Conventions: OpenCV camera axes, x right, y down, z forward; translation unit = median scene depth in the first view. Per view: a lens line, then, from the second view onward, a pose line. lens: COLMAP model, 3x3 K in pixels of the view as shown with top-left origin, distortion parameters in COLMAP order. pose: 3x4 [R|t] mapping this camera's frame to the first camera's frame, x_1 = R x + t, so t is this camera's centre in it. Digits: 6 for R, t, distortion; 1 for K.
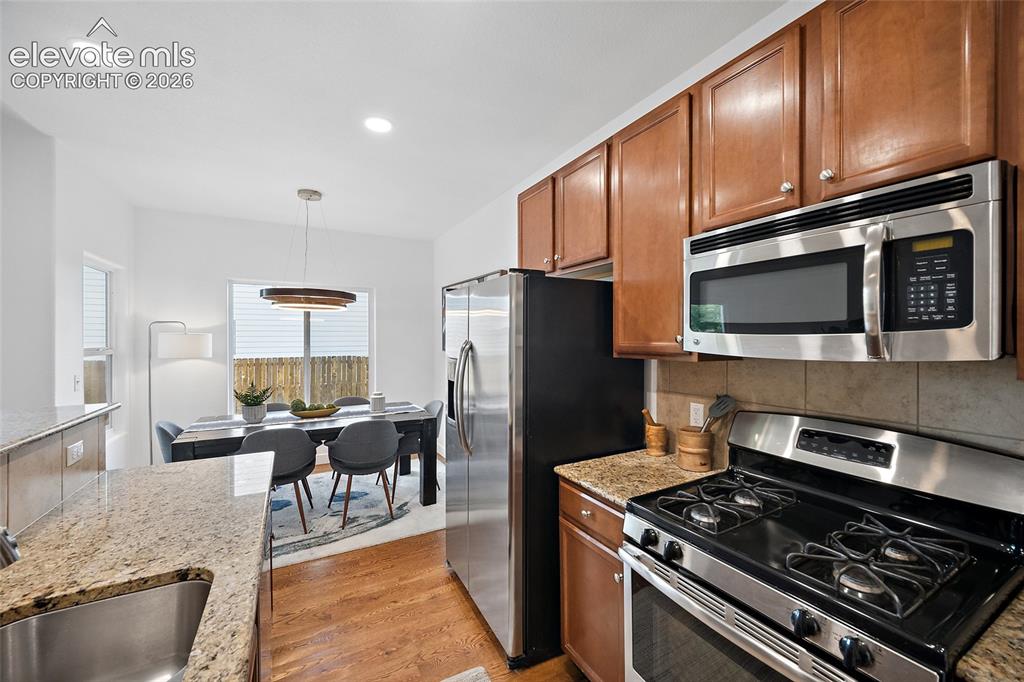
lens RADIAL K [[403.5, 0, 506.9], [0, 403.5, 339.9], [0, 0, 1]] dist [-0.003469, 0.001697]
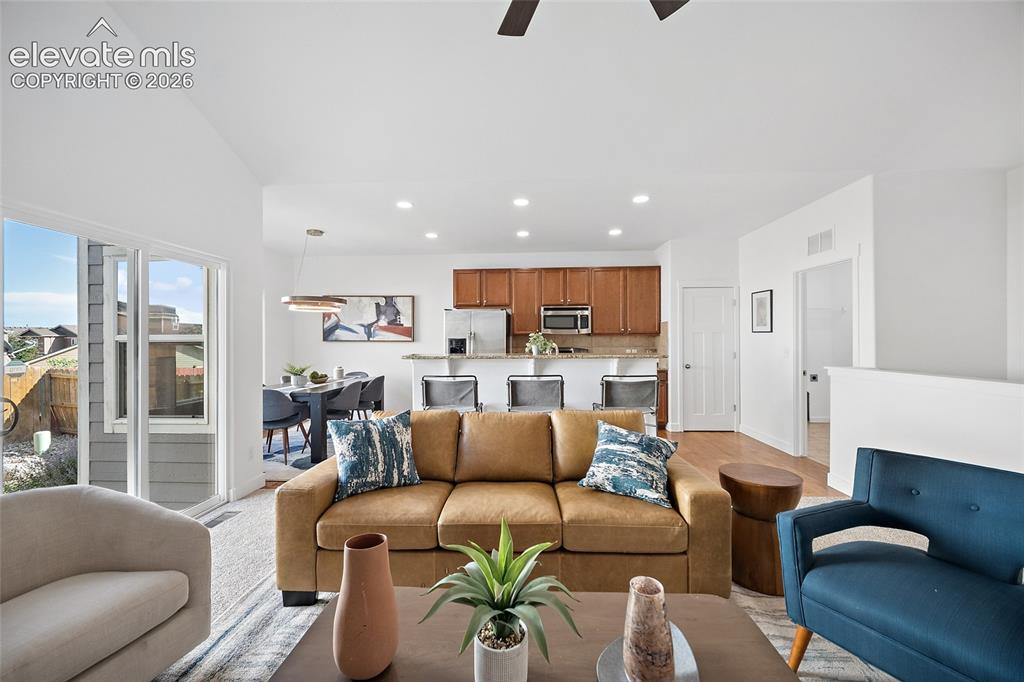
lens RADIAL K [[403.5, 0, 516.5], [0, 403.5, 337.3], [0, 0, 1]] dist [-0.003469, 0.001697]
pose [[0.512474, -0.000014, 0.858703, -2.393693], [0.010484, 0.999926, -0.006240, 0.067118], [-0.858639, 0.012201, 0.512436, -0.668553]]
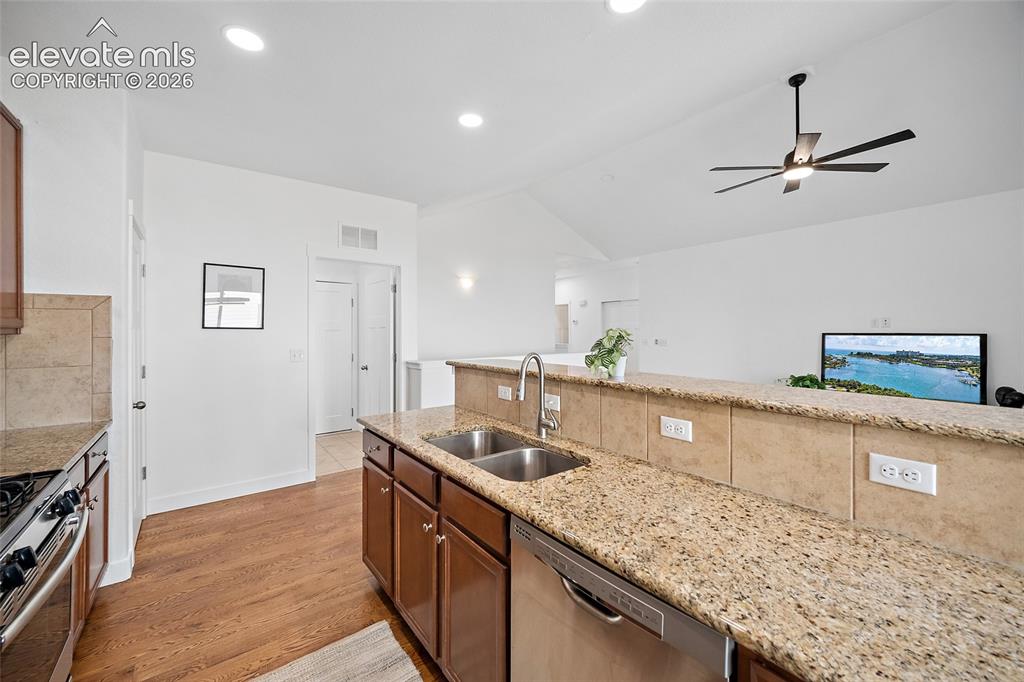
lens RADIAL K [[403.5, 0, 507.9], [0, 403.5, 333.7], [0, 0, 1]] dist [-0.003469, 0.001697]
pose [[-0.987776, 0.005551, -0.155782, -0.254433], [0.003067, 0.999864, 0.016179, 0.031568], [0.155851, 0.015503, -0.987659, 1.127960]]
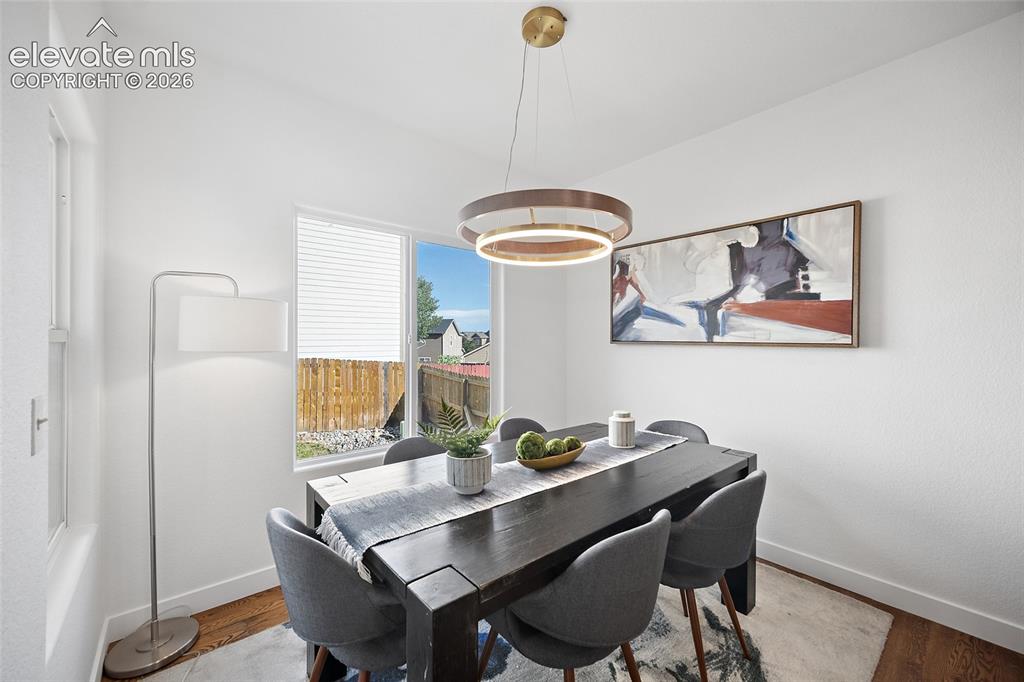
lens RADIAL K [[403.5, 0, 499.5], [0, 403.5, 339.9], [0, 0, 1]] dist [-0.003469, 0.001697]
pose [[0.981629, 0.001424, 0.190796, -1.116397], [0.000284, 0.999960, -0.008927, 0.064209], [-0.190801, 0.008818, 0.981589, 0.888478]]
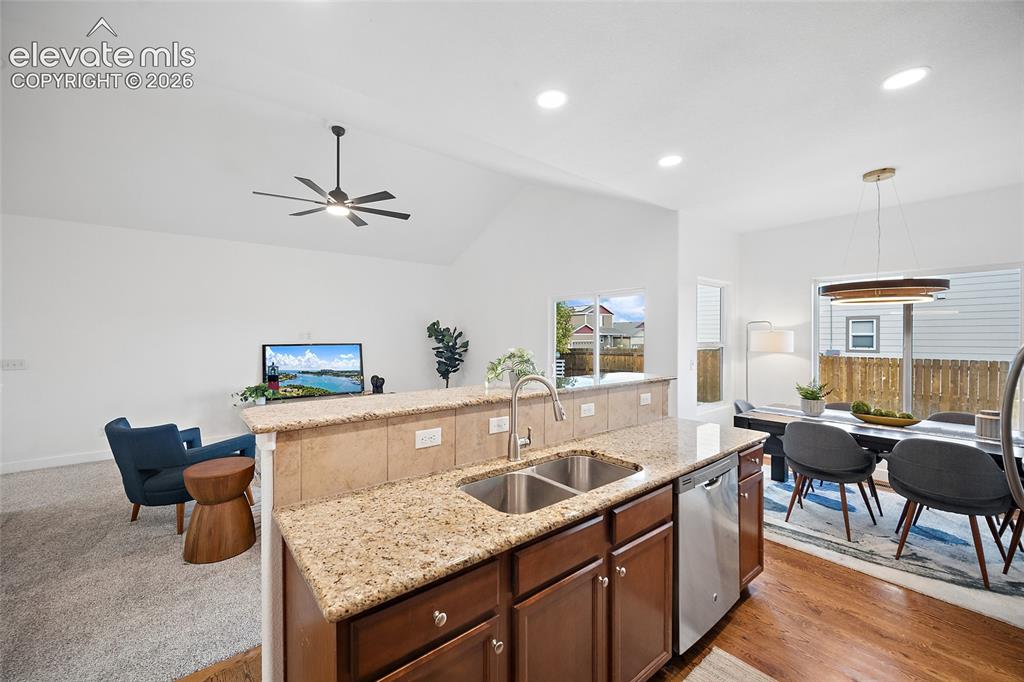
lens RADIAL K [[403.5, 0, 510.4], [0, 403.5, 339.0], [0, 0, 1]] dist [-0.003469, 0.001697]
pose [[0.183093, 0.009728, -0.983047, 0.419227], [-0.005463, 0.999946, 0.008877, 0.000410], [0.983080, 0.003745, 0.183136, 0.059106]]
